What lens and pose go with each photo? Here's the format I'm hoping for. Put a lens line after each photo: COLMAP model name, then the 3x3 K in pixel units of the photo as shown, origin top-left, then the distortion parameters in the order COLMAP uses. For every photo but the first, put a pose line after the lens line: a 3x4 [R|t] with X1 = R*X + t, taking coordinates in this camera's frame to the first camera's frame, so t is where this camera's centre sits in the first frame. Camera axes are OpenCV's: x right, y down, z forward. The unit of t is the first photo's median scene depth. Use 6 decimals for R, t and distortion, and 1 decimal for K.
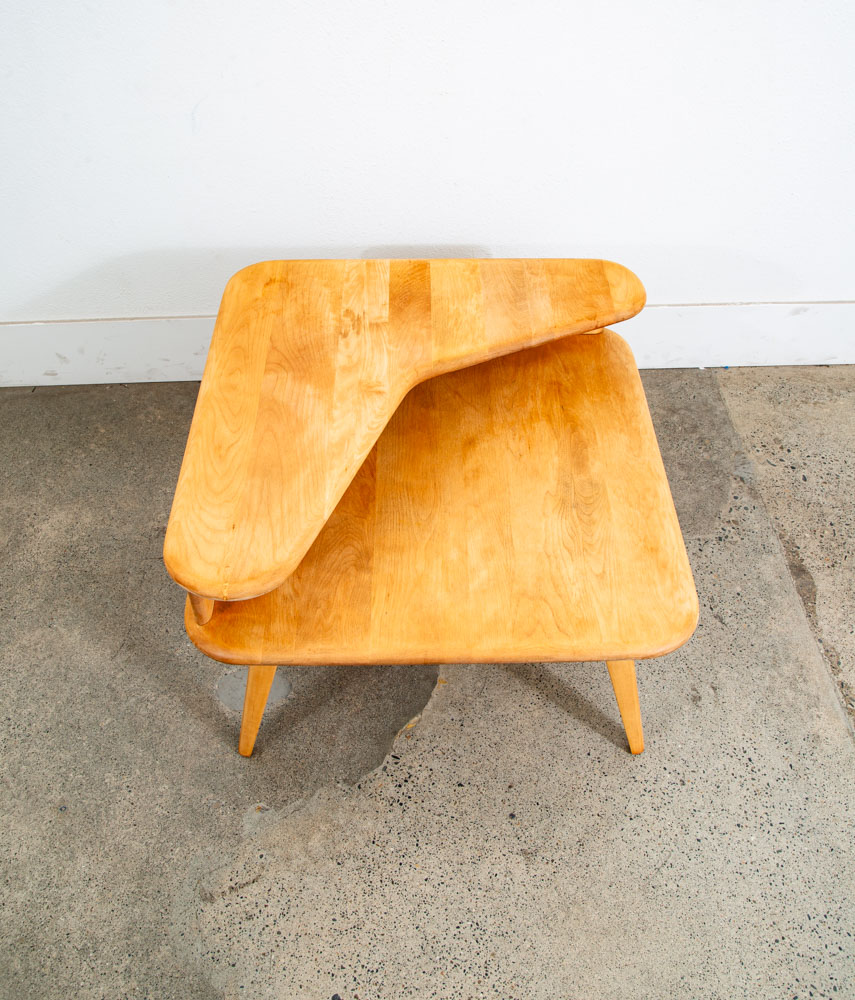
lens RADIAL K [[938.2, 0, 444.9], [0, 938.2, 470.4], [0, 0, 1]] dist [-0.070421, 0.000000]
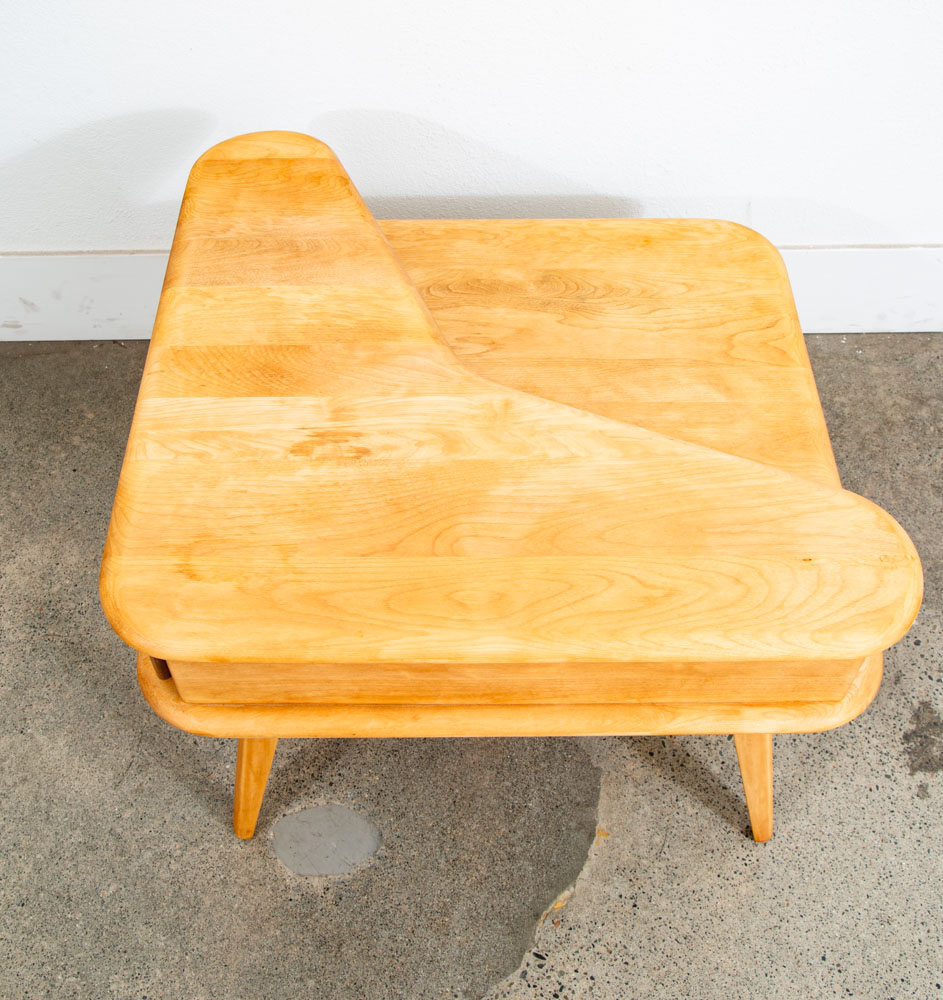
lens RADIAL K [[1198.9, 0, 474.8], [0, 1198.9, 445.0], [0, 0, 1]] dist [-0.033852, 0.000000]
pose [[0.999646, 0.022315, -0.014507, -0.097264], [-0.021022, 0.996255, 0.083873, -0.137641], [0.016325, -0.083539, 0.996371, 0.169022]]
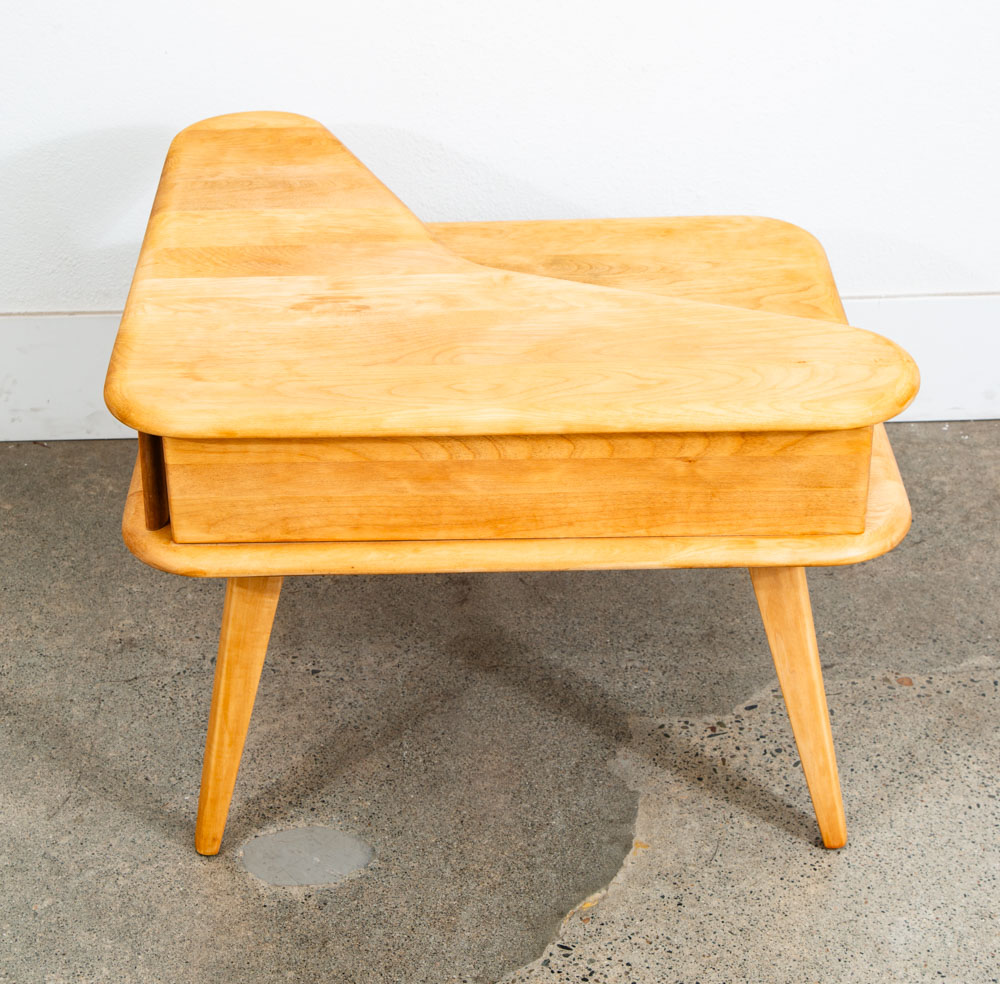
lens RADIAL K [[2289.5, 0, 504.7], [0, 2289.5, 428.0], [0, 0, 1]] dist [0.182544, 0.000000]
pose [[0.999761, -0.005316, -0.021208, -0.058862], [-0.000935, 0.958708, -0.284392, 0.412366], [0.021844, 0.284344, 0.958474, -0.440571]]
